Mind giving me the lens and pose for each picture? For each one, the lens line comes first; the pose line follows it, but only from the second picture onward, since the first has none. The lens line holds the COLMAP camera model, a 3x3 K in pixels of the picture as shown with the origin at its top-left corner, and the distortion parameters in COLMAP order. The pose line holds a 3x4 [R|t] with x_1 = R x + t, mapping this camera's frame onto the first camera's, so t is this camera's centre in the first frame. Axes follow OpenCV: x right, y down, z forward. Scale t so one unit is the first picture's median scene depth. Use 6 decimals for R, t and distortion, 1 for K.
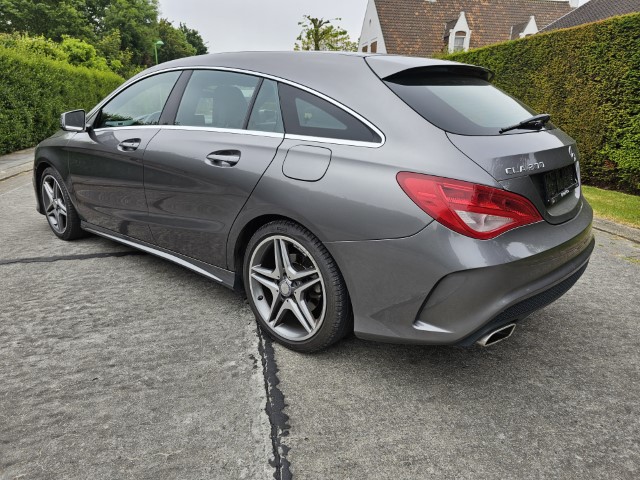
lens RADIAL K [[416.2, 0, 319.1], [0, 416.2, 242.2], [0, 0, 1]] dist [0.035361, -0.024017]
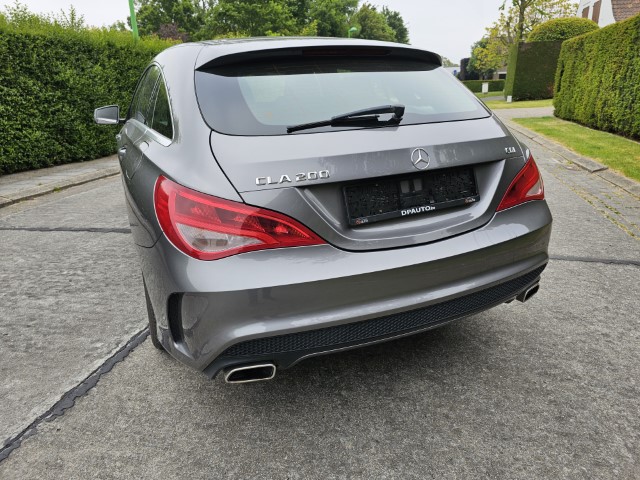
lens RADIAL K [[424.5, 0, 406.4], [0, 424.5, 248.6], [0, 0, 1]] dist [0.019345, -0.003522]
pose [[0.909577, 0.112313, -0.400069, 0.250373], [-0.090190, 0.993189, 0.073772, -0.029805], [0.405629, -0.031020, 0.913511, 0.084917]]
